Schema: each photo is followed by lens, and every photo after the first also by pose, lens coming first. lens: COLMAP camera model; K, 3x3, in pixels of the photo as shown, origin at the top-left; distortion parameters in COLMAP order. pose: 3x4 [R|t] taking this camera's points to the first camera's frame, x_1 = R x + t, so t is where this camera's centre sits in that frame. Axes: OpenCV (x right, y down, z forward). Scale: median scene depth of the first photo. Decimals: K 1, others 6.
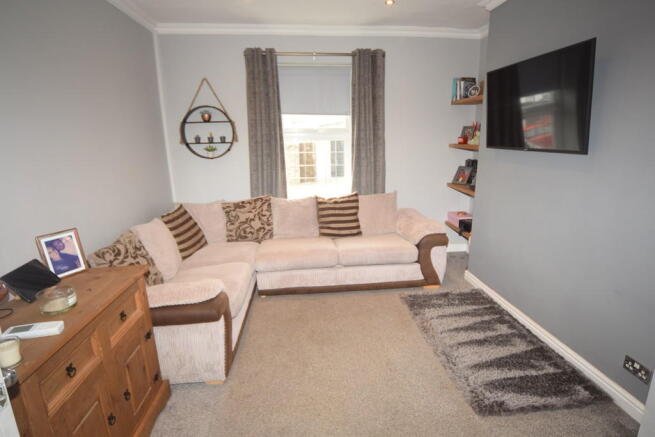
lens RADIAL K [[350.8, 0, 330.7], [0, 350.8, 220.9], [0, 0, 1]] dist [-0.014287, 0.002288]
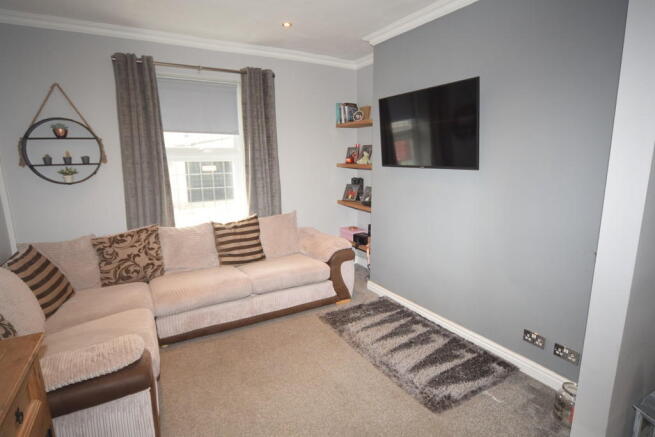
lens RADIAL K [[350.8, 0, 330.7], [0, 350.8, 220.9], [0, 0, 1]] dist [-0.014287, 0.002288]
pose [[0.912289, -0.071050, 0.403337, -0.130597], [0.095499, 0.994593, -0.040802, -0.007202], [-0.398257, 0.075741, 0.914142, 0.055316]]
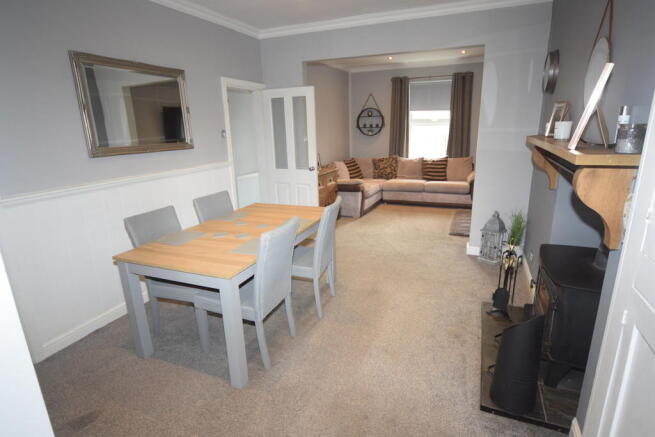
lens RADIAL K [[350.8, 0, 330.7], [0, 350.8, 220.9], [0, 0, 1]] dist [-0.014287, 0.002288]
pose [[0.881607, 0.114958, -0.457770, 0.410599], [-0.099110, 0.993351, 0.058582, 0.199815], [0.461461, -0.006276, 0.887139, -0.827240]]
